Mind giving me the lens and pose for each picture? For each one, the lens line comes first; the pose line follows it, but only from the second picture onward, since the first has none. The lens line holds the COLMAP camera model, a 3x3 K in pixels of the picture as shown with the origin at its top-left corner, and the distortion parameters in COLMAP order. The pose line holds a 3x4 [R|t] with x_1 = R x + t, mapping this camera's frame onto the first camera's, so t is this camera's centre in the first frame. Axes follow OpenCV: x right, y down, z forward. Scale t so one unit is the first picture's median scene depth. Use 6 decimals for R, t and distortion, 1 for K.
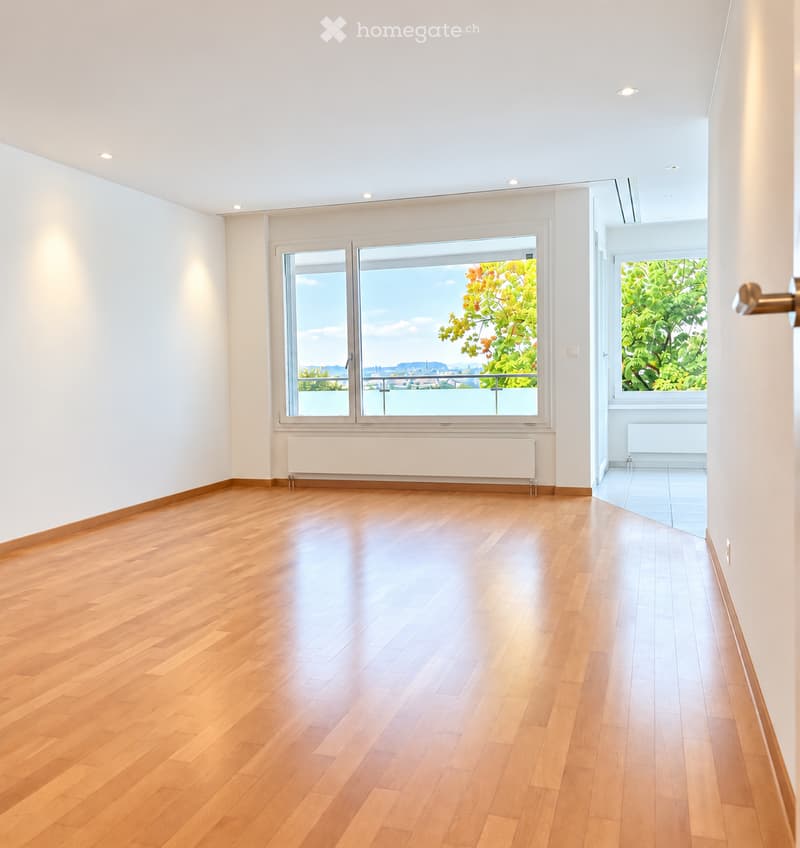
lens RADIAL K [[783.2, 0, 399.8], [0, 783.2, 424.1], [0, 0, 1]] dist [-0.003794, -0.001240]
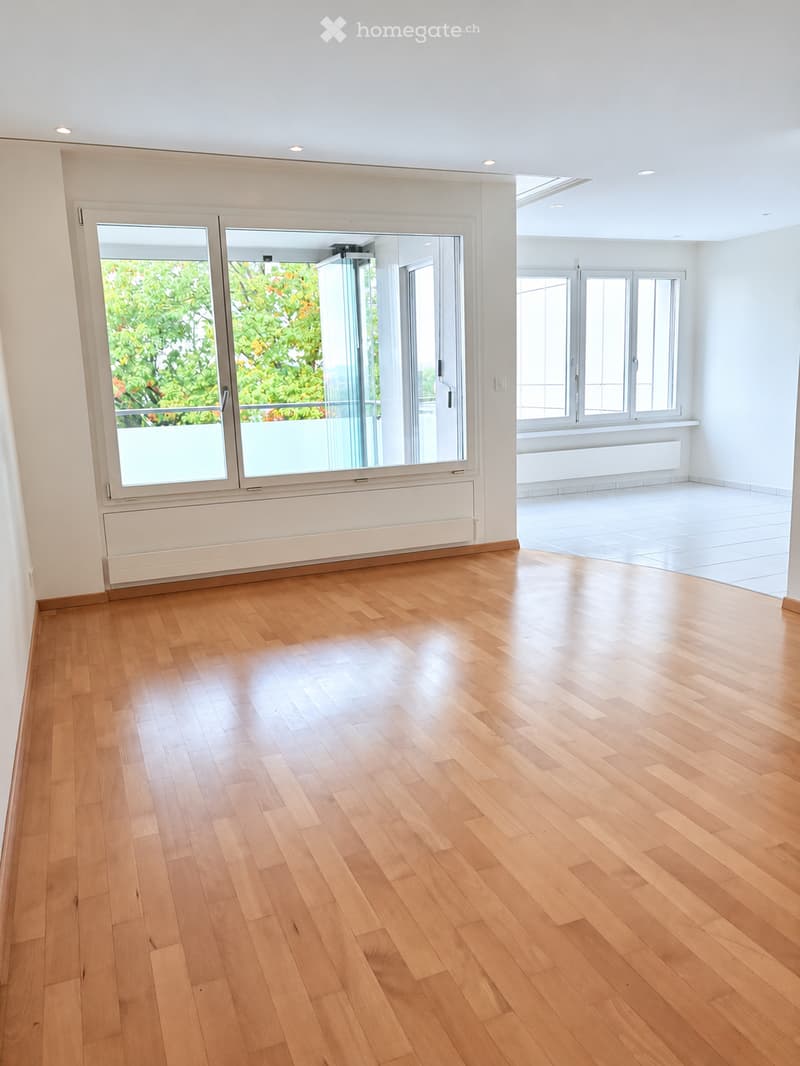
lens RADIAL K [[807.2, 0, 397.0], [0, 807.2, 531.7], [0, 0, 1]] dist [-0.004464, -0.001769]
pose [[0.764820, -0.120572, 0.632861, -0.405593], [0.050399, 0.990518, 0.127804, -0.048201], [-0.642270, -0.065852, 0.763645, 0.362097]]
